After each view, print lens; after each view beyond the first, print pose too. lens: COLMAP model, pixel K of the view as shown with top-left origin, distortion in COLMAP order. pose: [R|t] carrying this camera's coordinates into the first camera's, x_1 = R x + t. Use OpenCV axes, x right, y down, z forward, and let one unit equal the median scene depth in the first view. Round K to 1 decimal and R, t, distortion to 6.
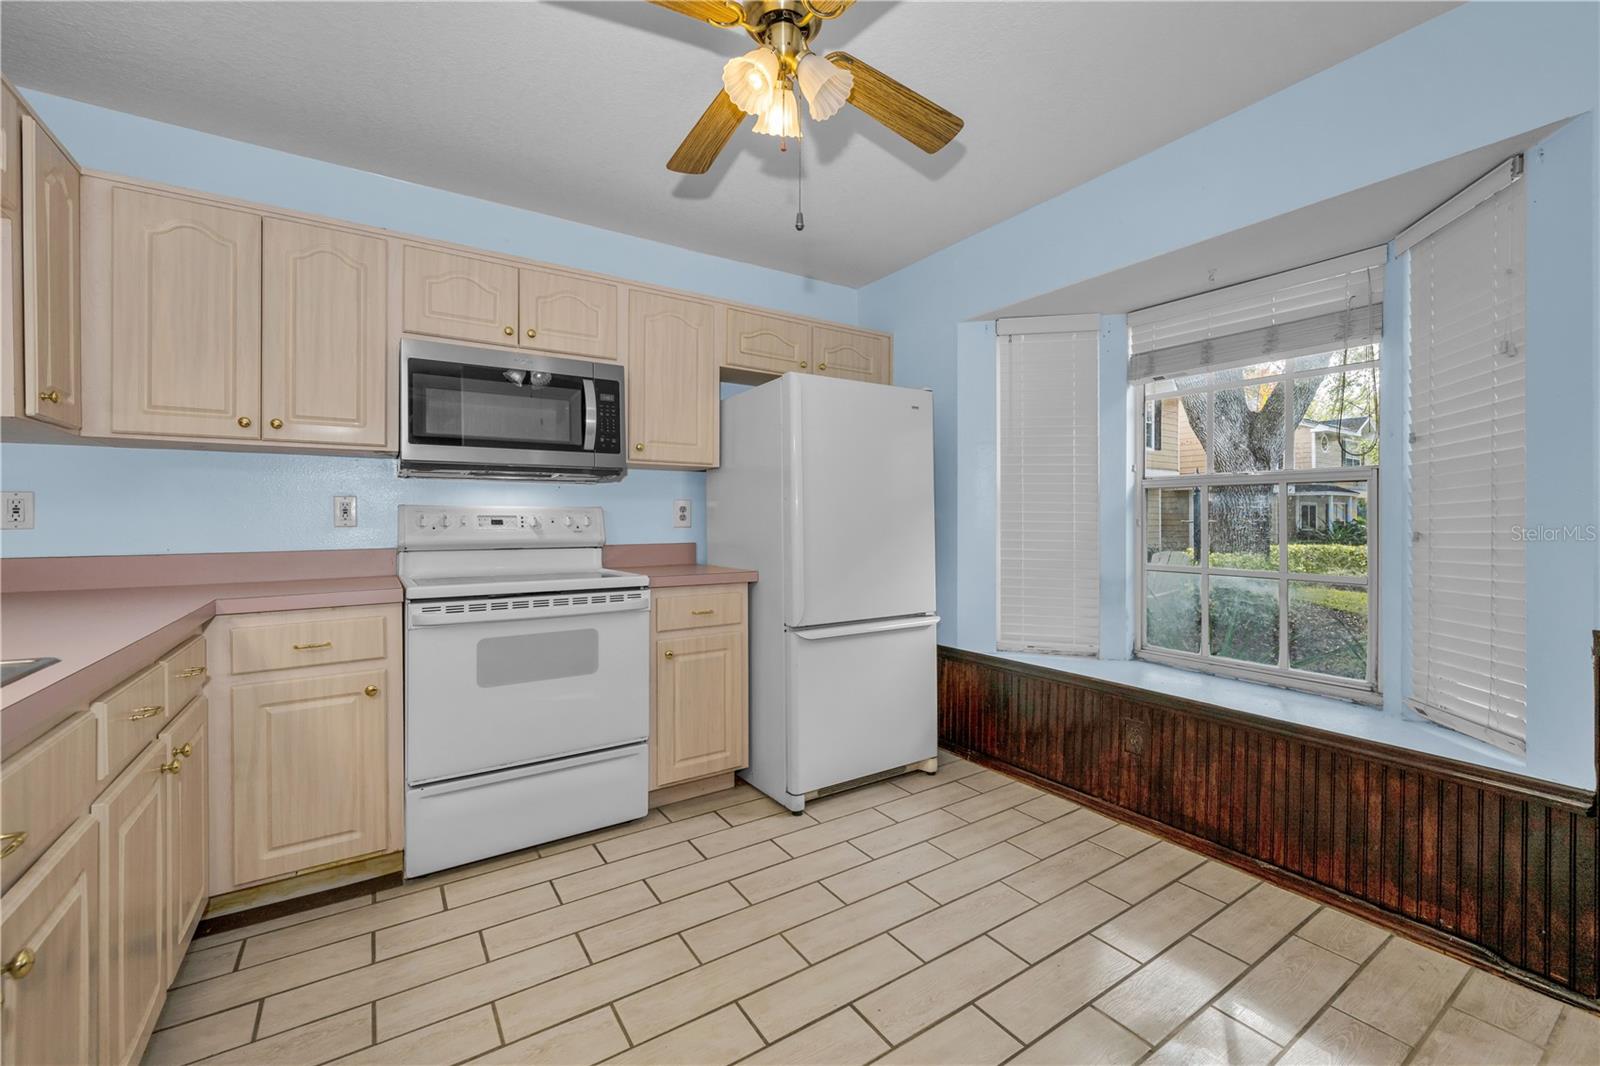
lens RADIAL K [[644.1, 0, 801.0], [0, 644.1, 523.2], [0, 0, 1]] dist [-0.013669, -0.000645]
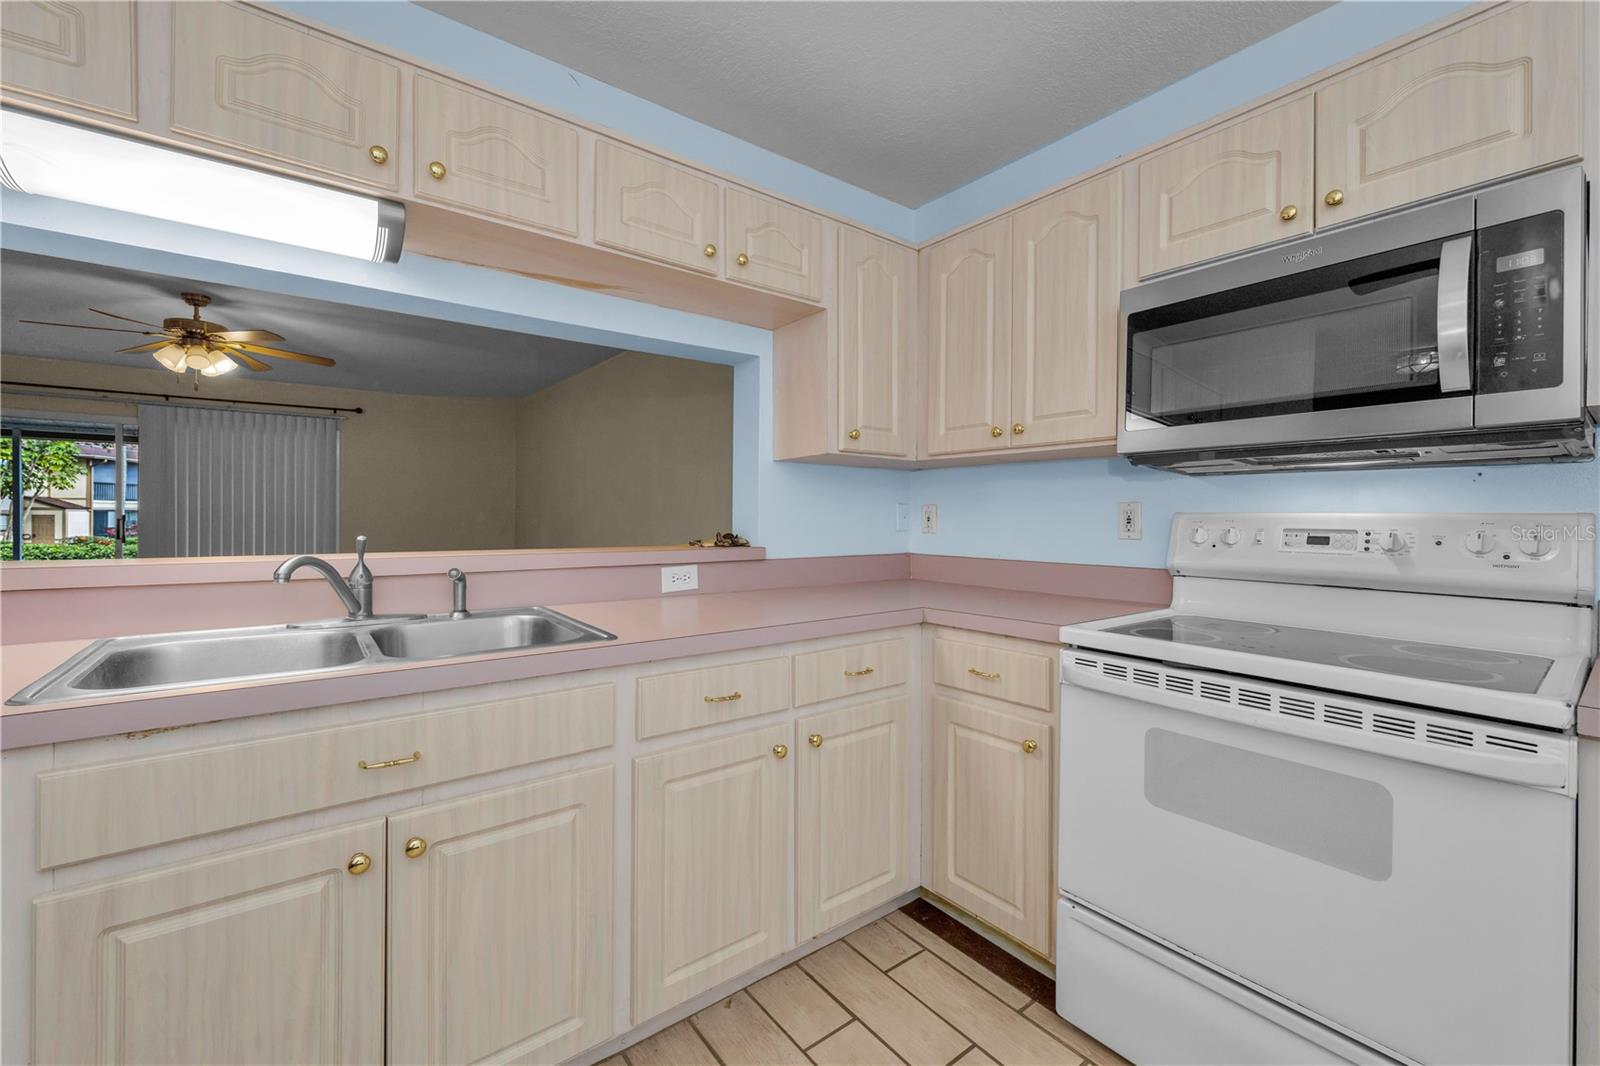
lens RADIAL K [[644.1, 0, 797.4], [0, 644.1, 517.7], [0, 0, 1]] dist [-0.013669, -0.000645]
pose [[0.077014, 0.003566, -0.997024, 0.083228], [-0.013838, 0.999901, 0.002507, -0.018692], [0.996934, 0.013604, 0.077056, 0.506491]]
